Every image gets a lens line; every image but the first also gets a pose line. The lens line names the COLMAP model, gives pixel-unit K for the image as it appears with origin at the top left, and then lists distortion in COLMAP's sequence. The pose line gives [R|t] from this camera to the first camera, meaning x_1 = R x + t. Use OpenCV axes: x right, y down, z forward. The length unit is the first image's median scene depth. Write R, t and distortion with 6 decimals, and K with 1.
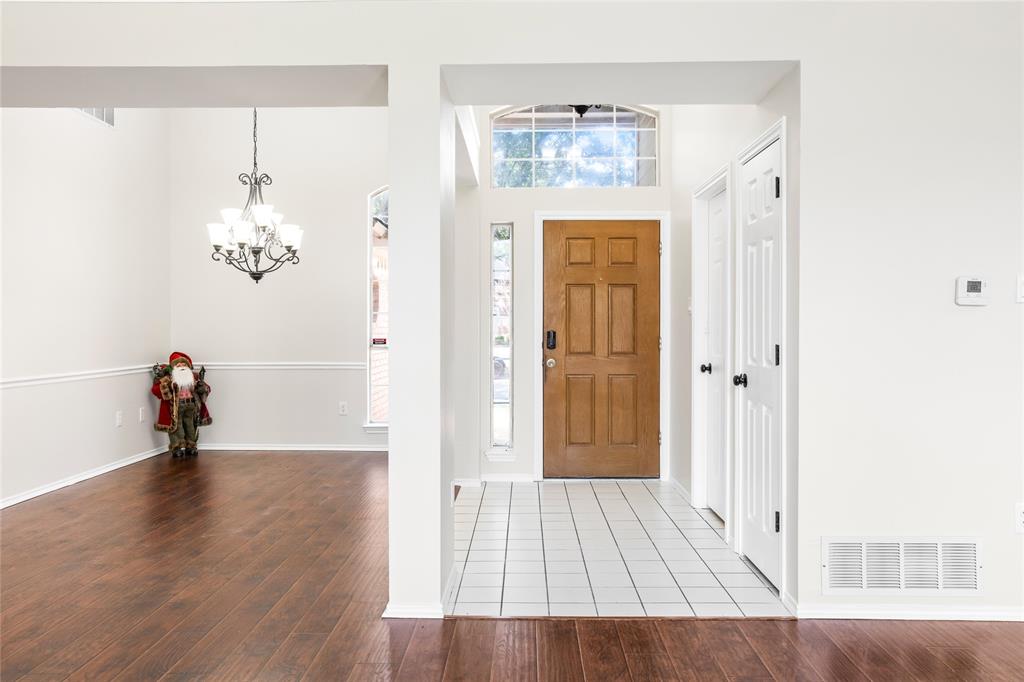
lens RADIAL K [[760.4, 0, 512.1], [0, 760.4, 328.3], [0, 0, 1]] dist [0.007043, 0.002909]
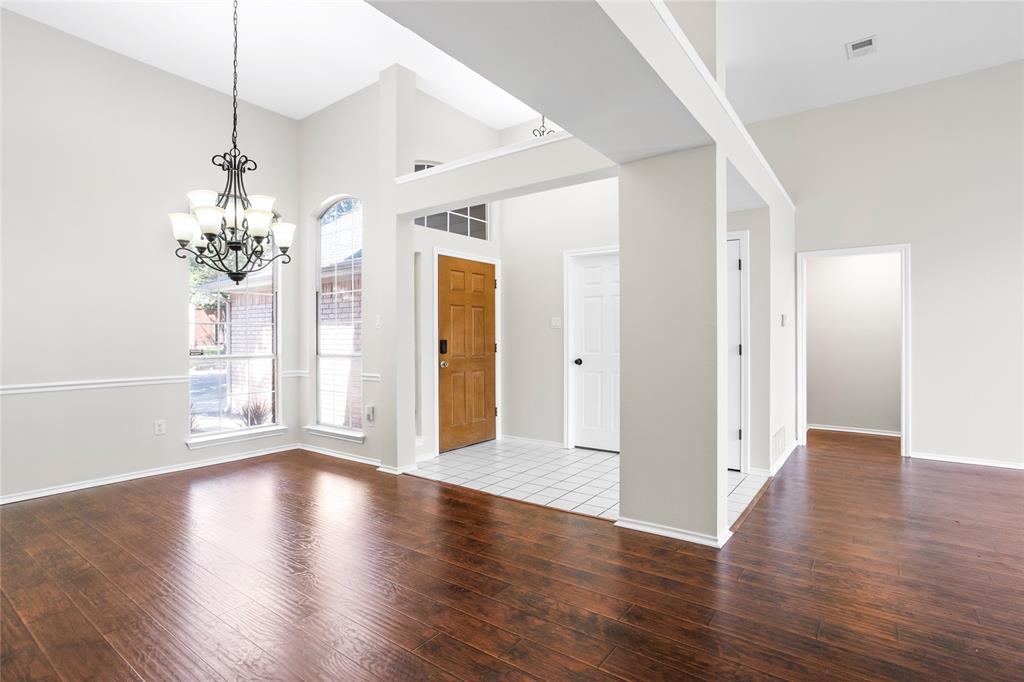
lens RADIAL K [[495.5, 0, 507.1], [0, 495.5, 341.0], [0, 0, 1]] dist [-0.048491, 0.034147]
pose [[0.585270, -0.006525, 0.810812, -0.574626], [0.003274, 0.999978, 0.005684, 0.000991], [-0.810832, -0.000672, 0.585278, 0.416701]]
